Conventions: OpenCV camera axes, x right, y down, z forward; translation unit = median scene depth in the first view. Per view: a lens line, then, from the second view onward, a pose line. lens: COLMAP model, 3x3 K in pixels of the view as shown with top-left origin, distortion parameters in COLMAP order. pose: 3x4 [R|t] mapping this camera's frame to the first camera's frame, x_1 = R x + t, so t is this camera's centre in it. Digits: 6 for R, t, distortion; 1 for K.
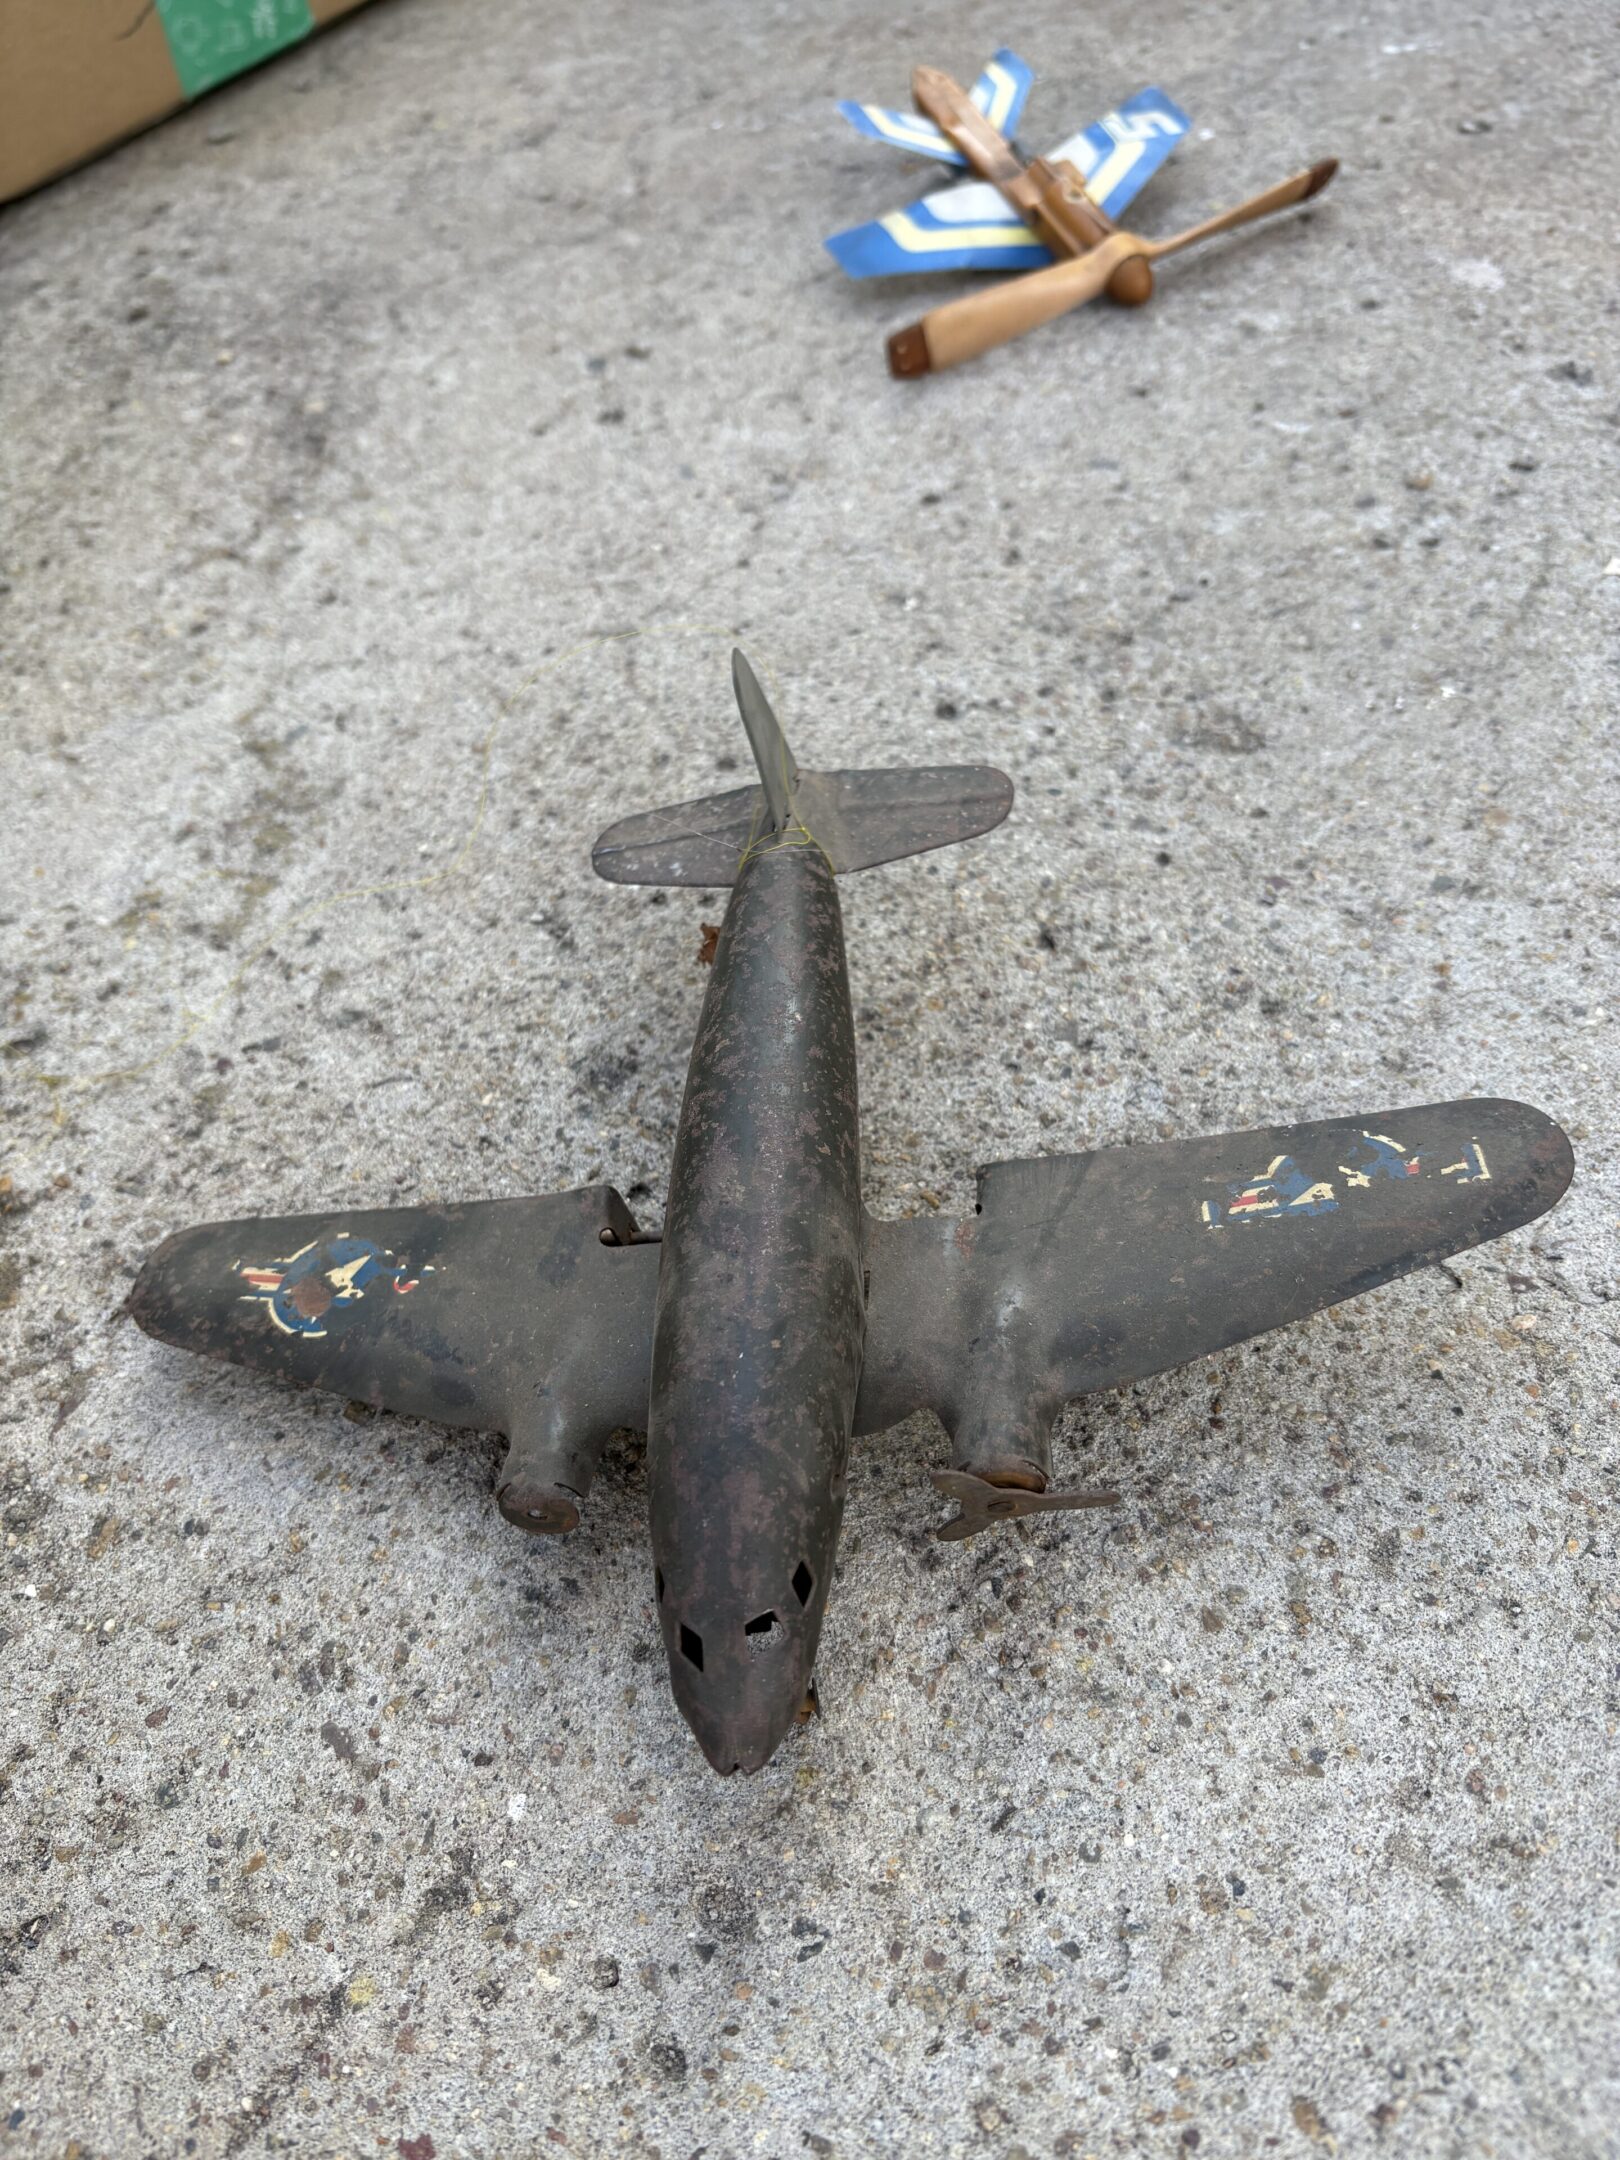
lens RADIAL K [[1695.0, 0, 789.8], [0, 1695.0, 1044.4], [0, 0, 1]] dist [-0.005826, -0.010862]
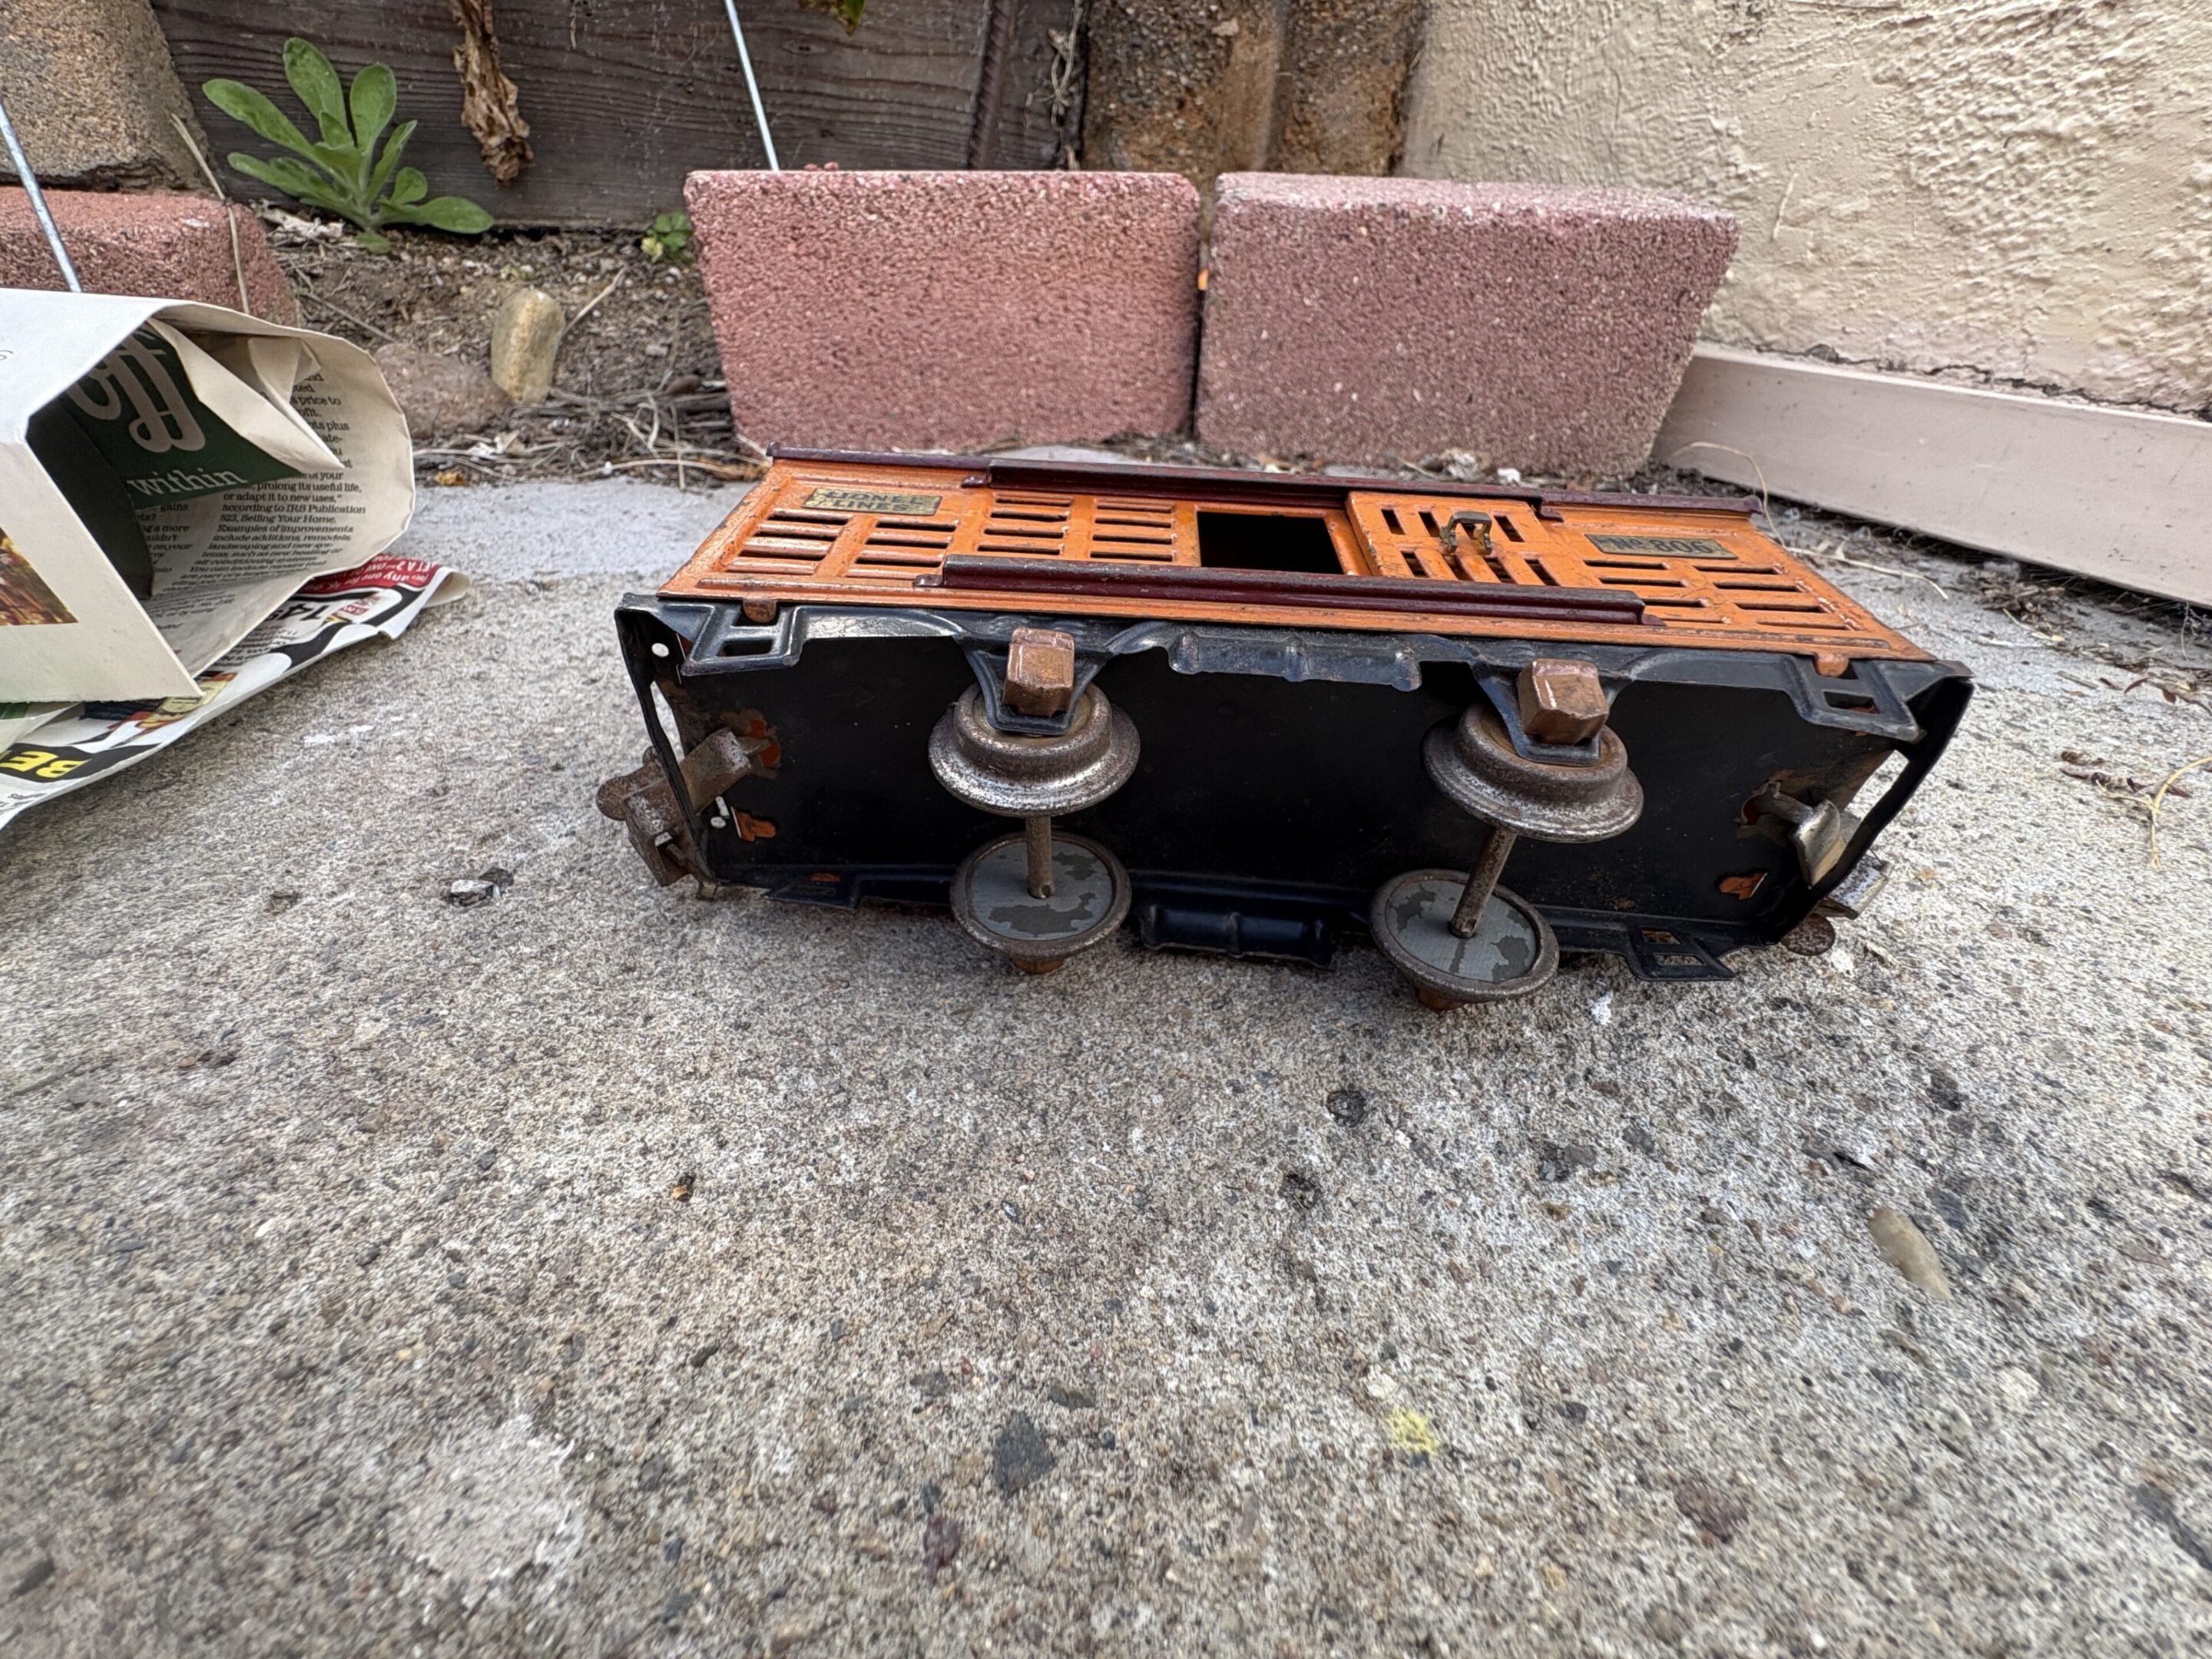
lens RADIAL K [[882.9, 0, 1104.4], [0, 882.9, 835.5], [0, 0, 1]] dist [0.000887, -0.000287]
pose [[0.701631, -0.261084, 0.662986, 0.675360], [0.429604, 0.897320, -0.101281, -0.826726], [-0.568467, 0.355883, 0.741749, 1.261431]]
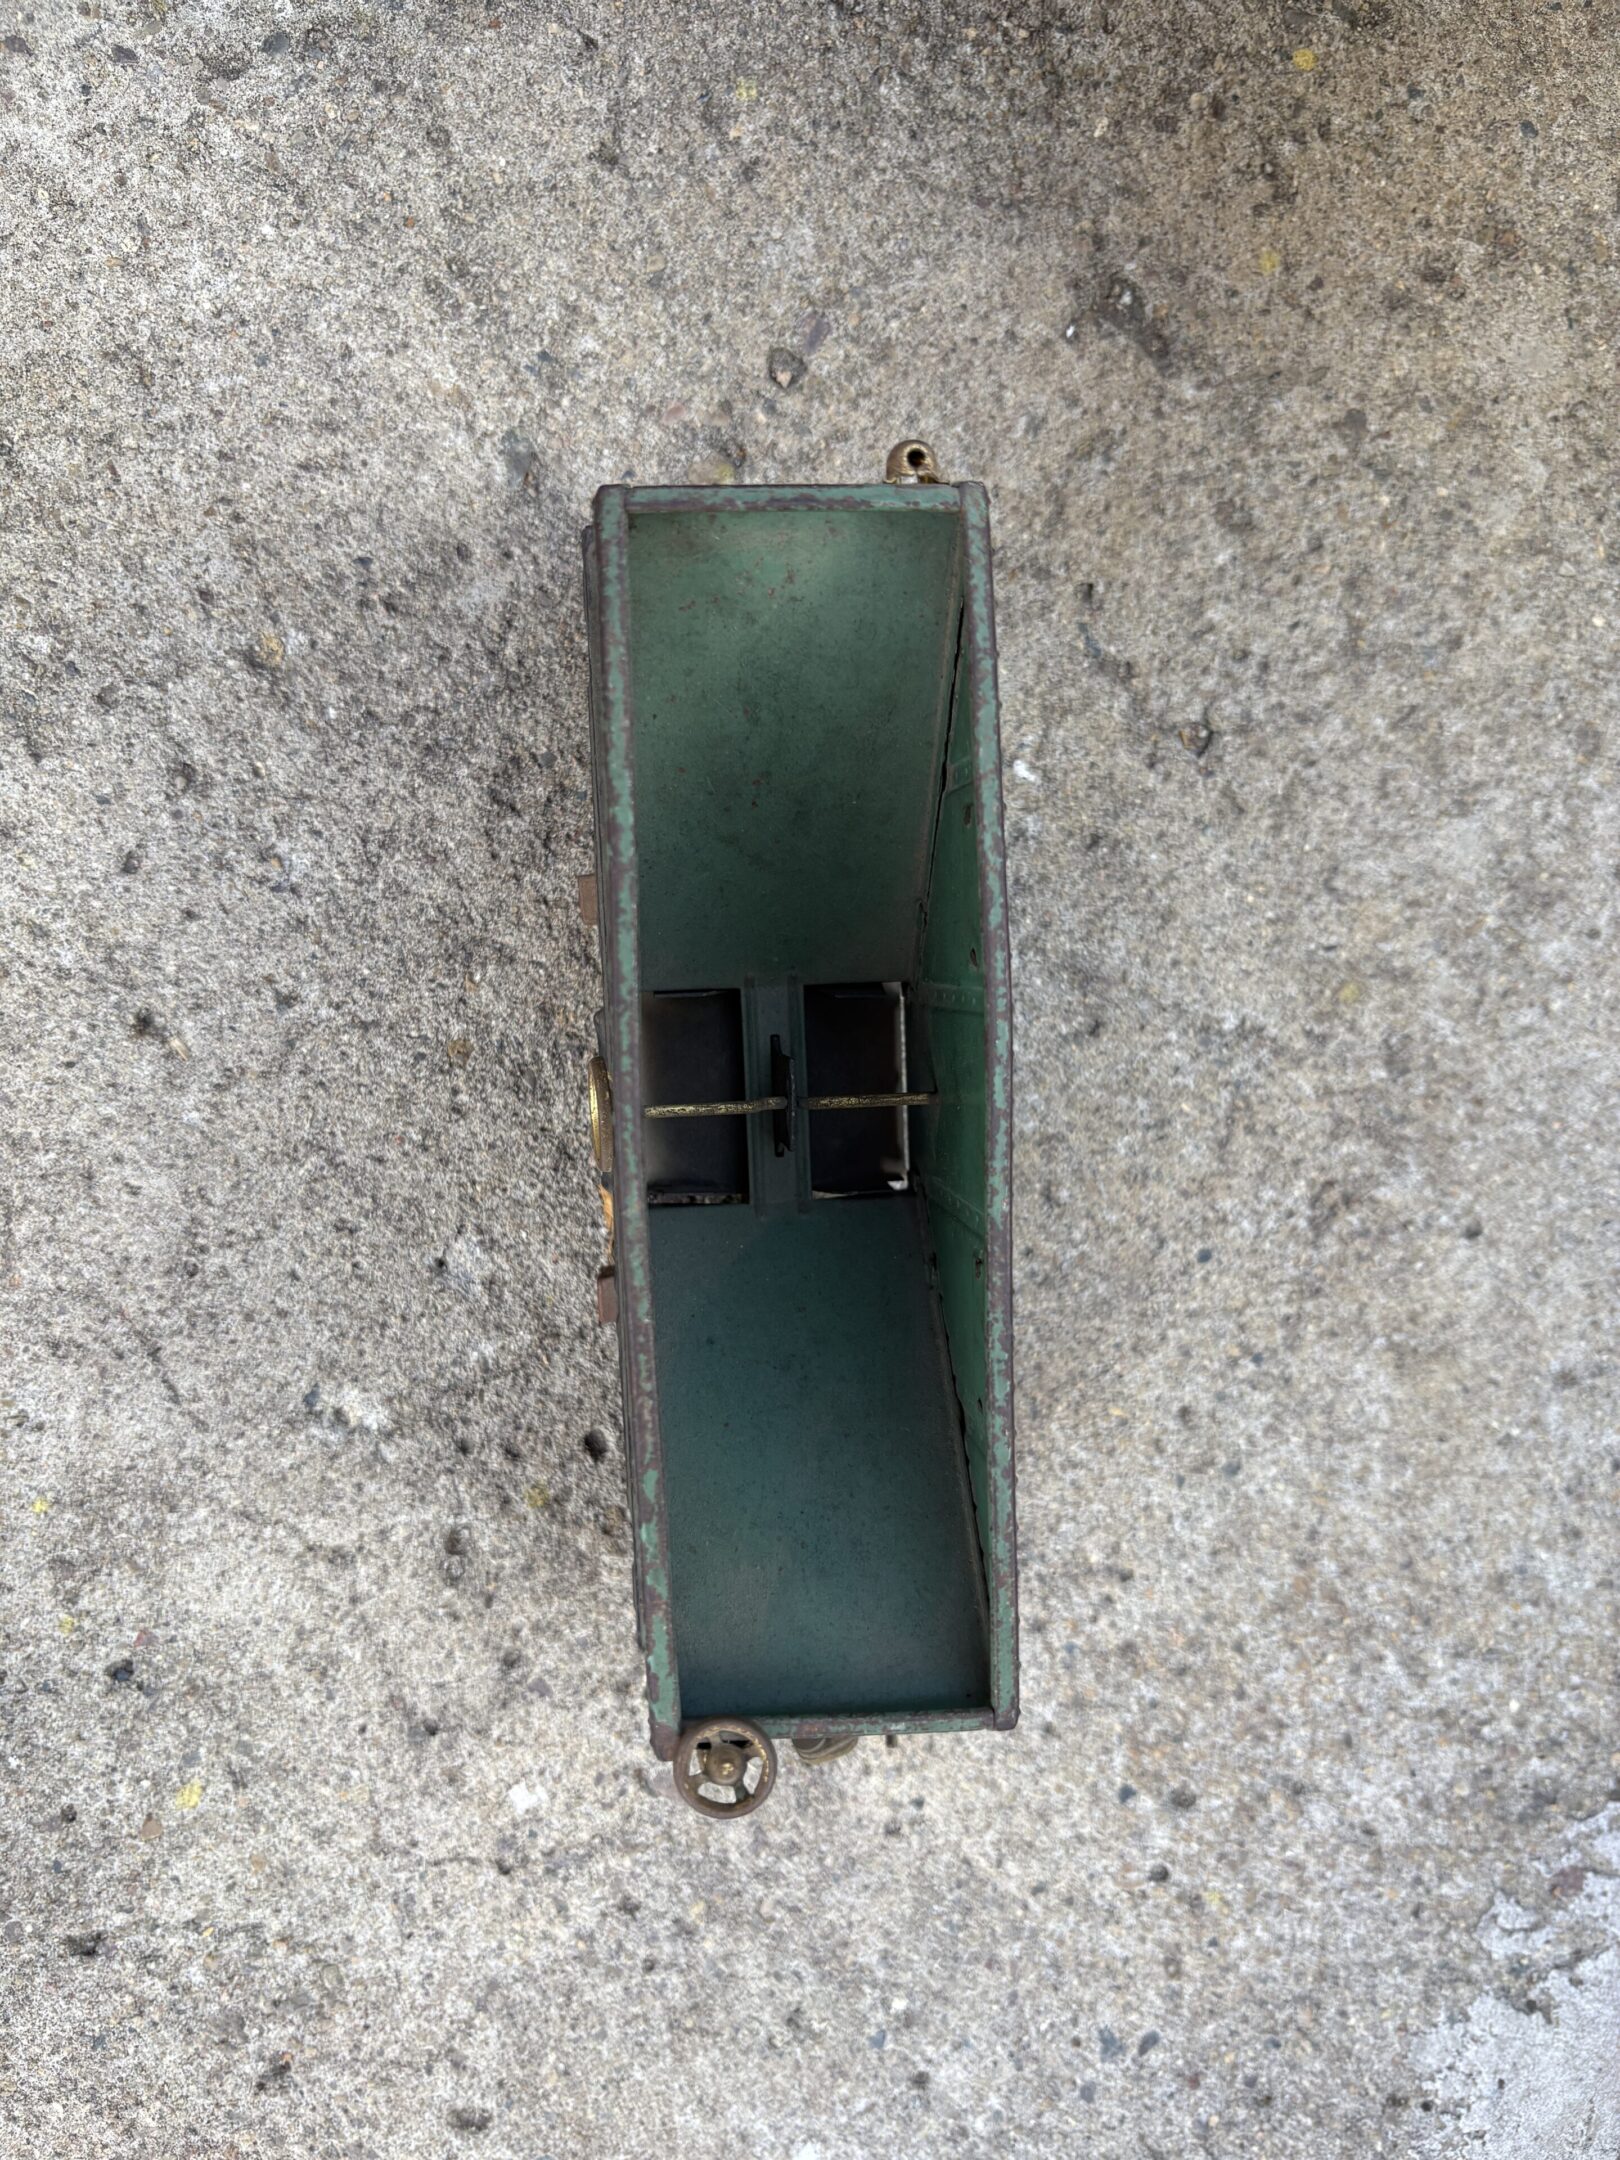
lens RADIAL K [[1695.0, 0, 798.8], [0, 1695.0, 1096.0], [0, 0, 1]] dist [-0.005826, -0.010862]
pose [[-0.004945, 0.969338, 0.245680, -0.145466], [-0.844886, -0.135473, 0.517508, -1.623221], [0.534923, -0.205013, 0.819650, 1.316993]]
